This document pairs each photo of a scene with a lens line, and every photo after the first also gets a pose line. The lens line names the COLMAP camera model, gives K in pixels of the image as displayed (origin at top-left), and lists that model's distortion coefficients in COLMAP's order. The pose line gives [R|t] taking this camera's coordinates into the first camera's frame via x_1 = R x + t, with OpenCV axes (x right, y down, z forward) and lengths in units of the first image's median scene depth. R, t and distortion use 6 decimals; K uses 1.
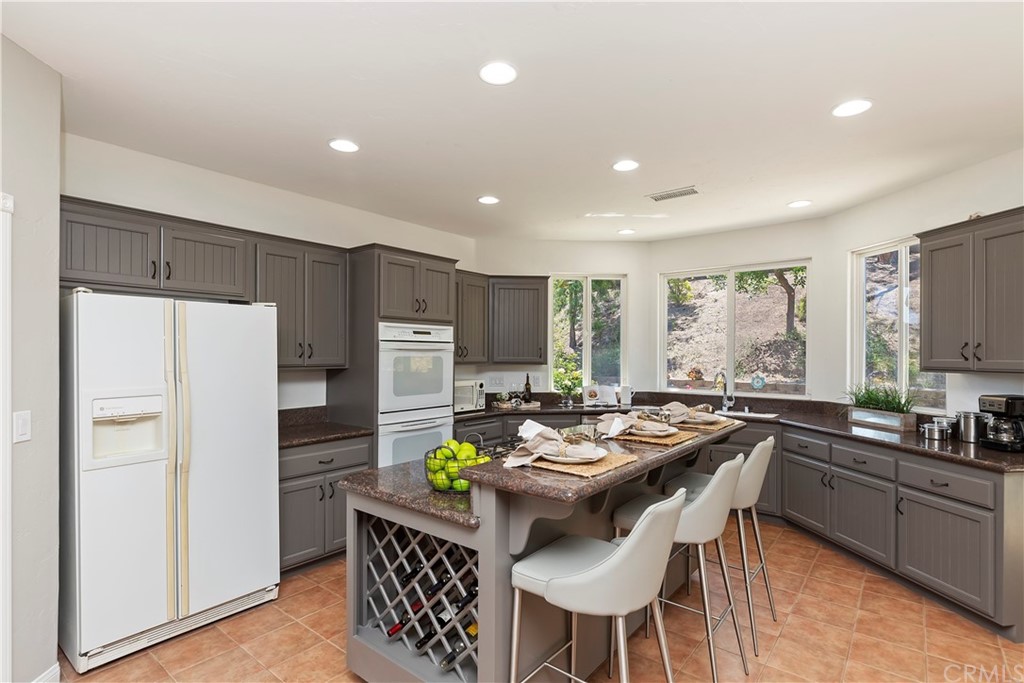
lens RADIAL K [[499.2, 0, 513.6], [0, 499.2, 355.0], [0, 0, 1]] dist [-0.003059, -0.000847]
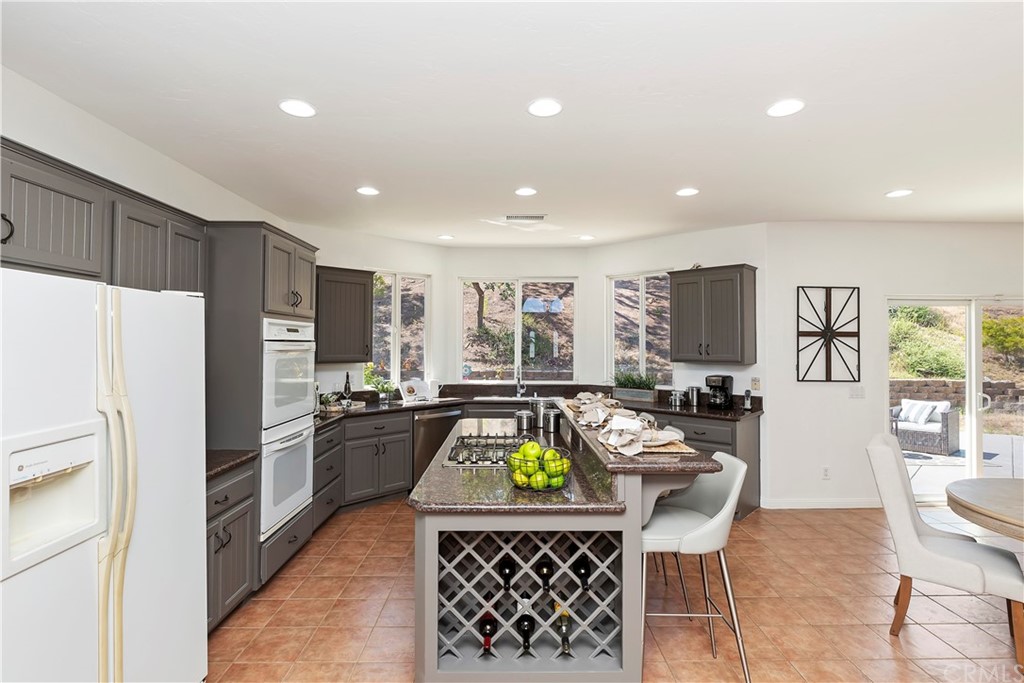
lens RADIAL K [[495.8, 0, 511.0], [0, 495.8, 333.9], [0, 0, 1]] dist [-0.001544, -0.000375]
pose [[0.774875, 0.009693, 0.632041, -0.463842], [0.003904, 0.999790, -0.020120, -0.021443], [-0.632103, 0.018058, 0.774674, 0.115561]]
